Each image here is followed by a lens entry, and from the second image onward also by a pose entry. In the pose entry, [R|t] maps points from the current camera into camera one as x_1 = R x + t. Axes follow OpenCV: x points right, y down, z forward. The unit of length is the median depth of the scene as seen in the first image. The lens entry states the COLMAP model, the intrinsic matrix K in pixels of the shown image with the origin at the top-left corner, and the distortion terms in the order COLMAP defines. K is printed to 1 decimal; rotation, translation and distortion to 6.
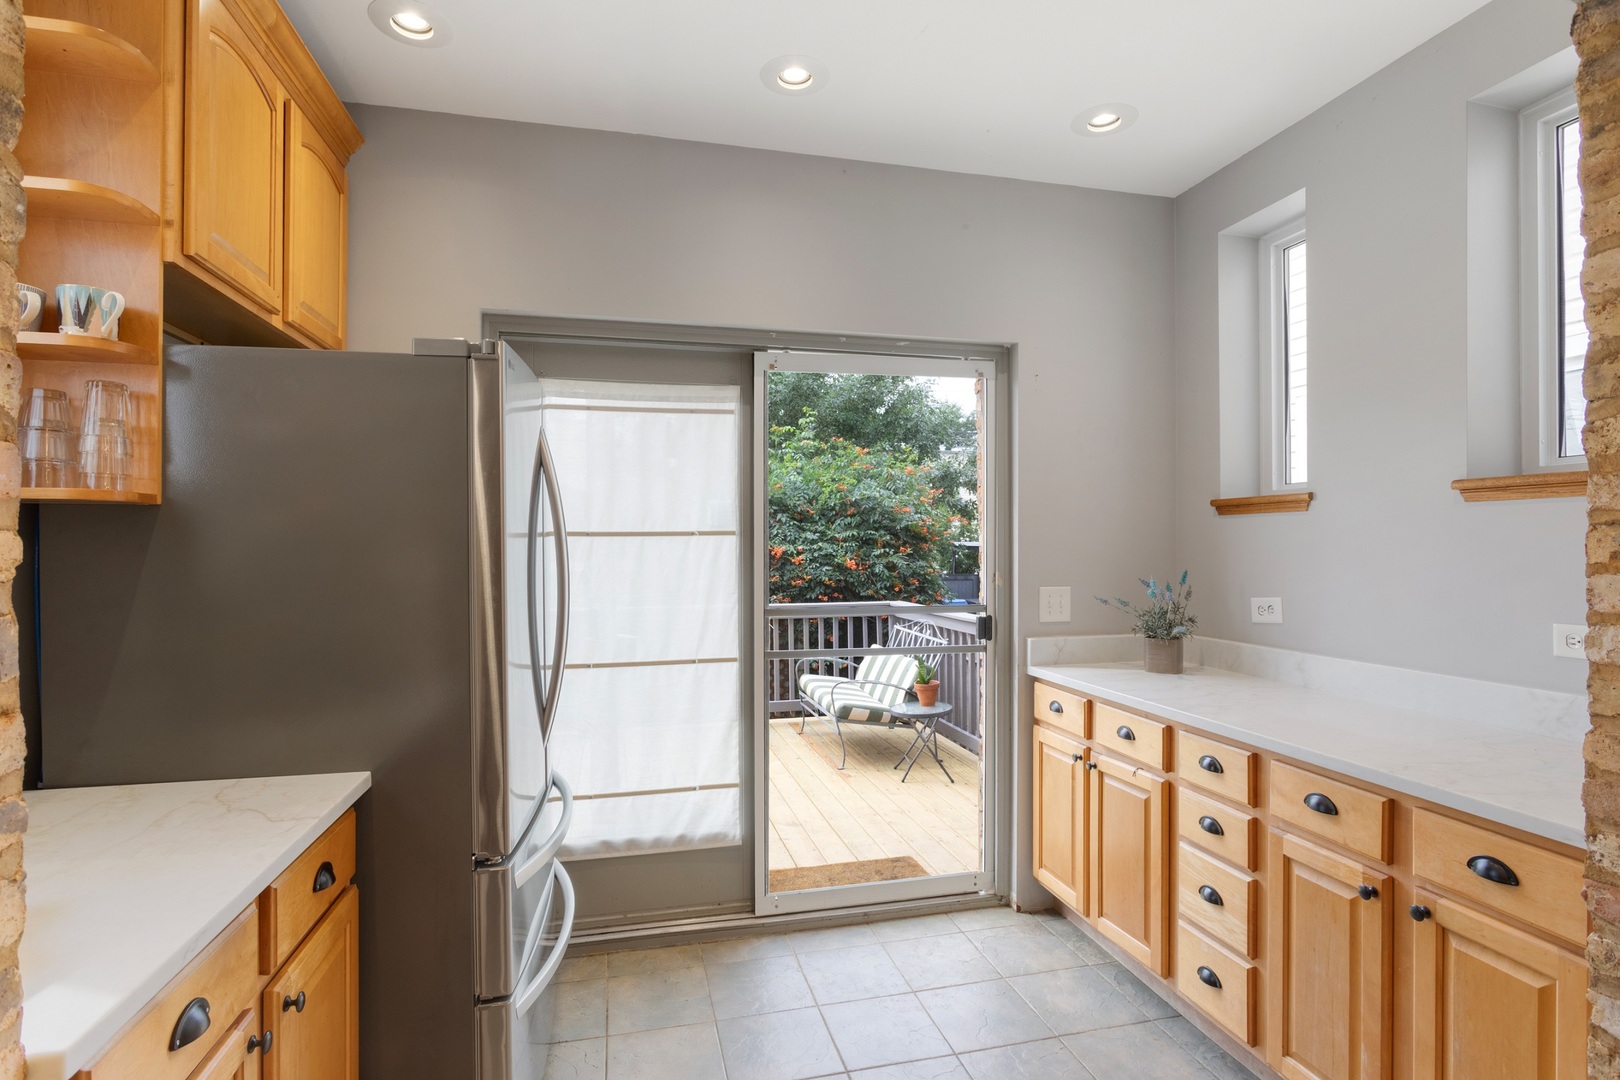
lens RADIAL K [[781.0, 0, 807.2], [0, 781.0, 547.2], [0, 0, 1]] dist [-0.013982, 0.003589]
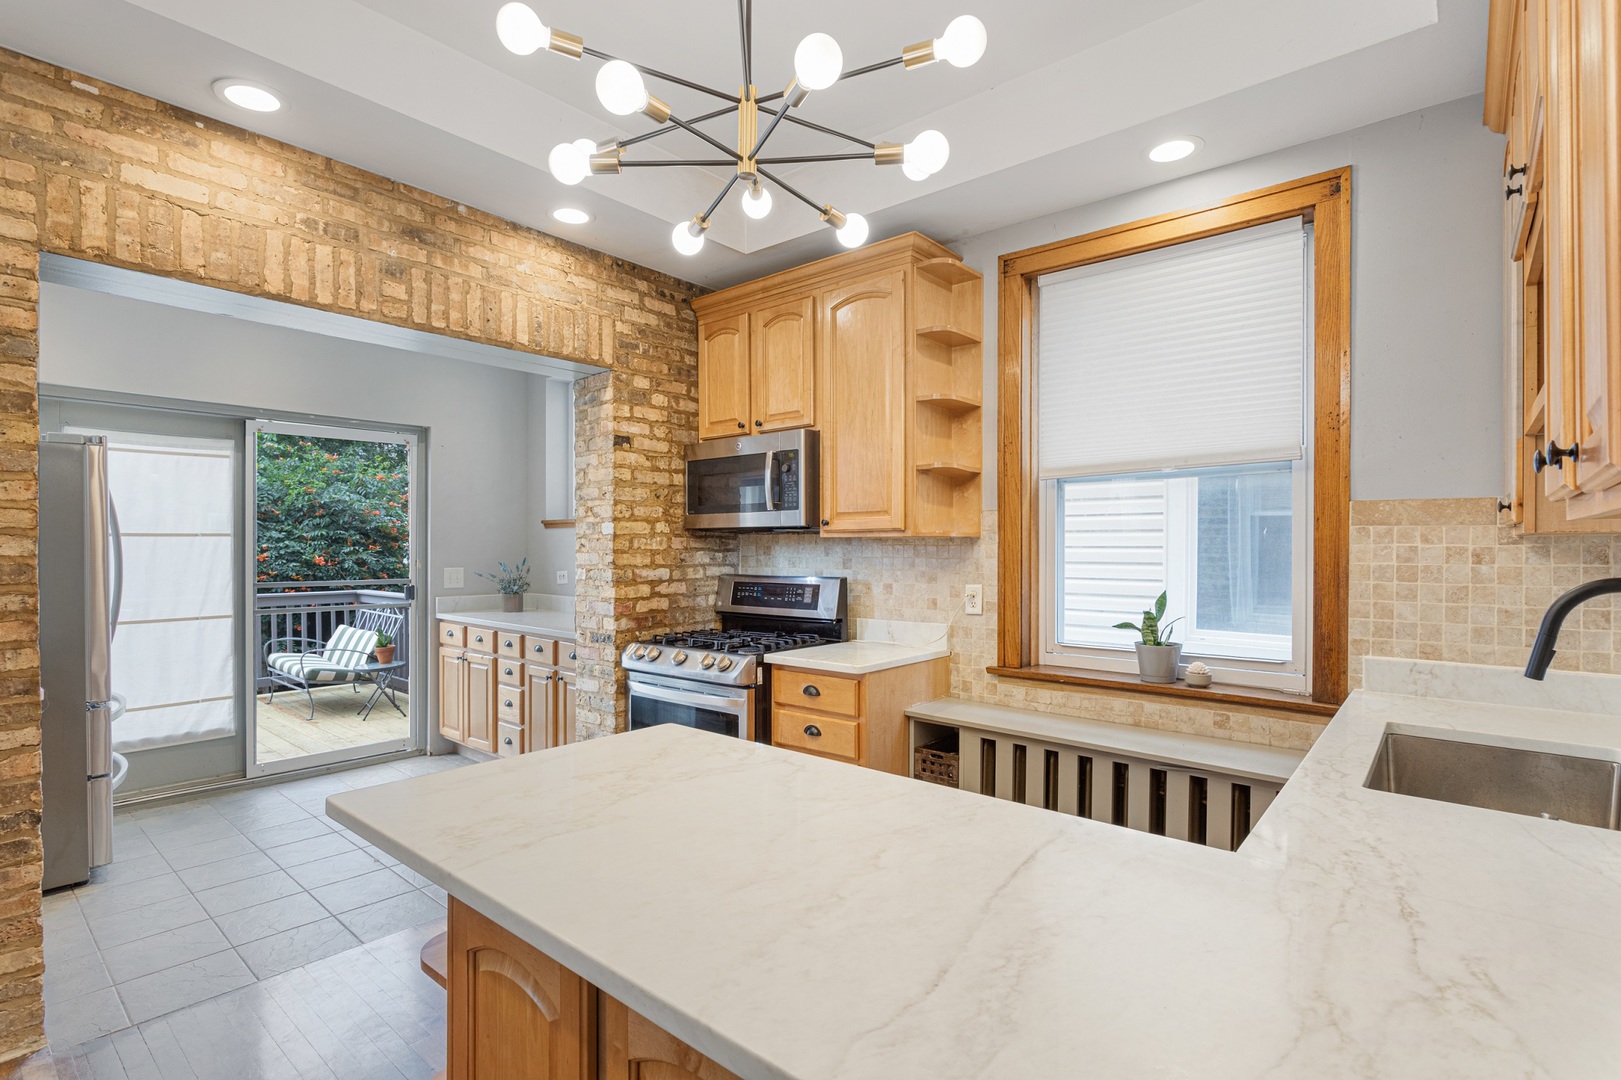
lens RADIAL K [[781.5, 0, 804.0], [0, 781.5, 554.8], [0, 0, 1]] dist [-0.013982, 0.003589]
pose [[0.819191, -0.000305, 0.573521, -0.041282], [-0.005116, 0.999956, 0.007840, 0.003736], [-0.573498, -0.009357, 0.819154, -0.877340]]
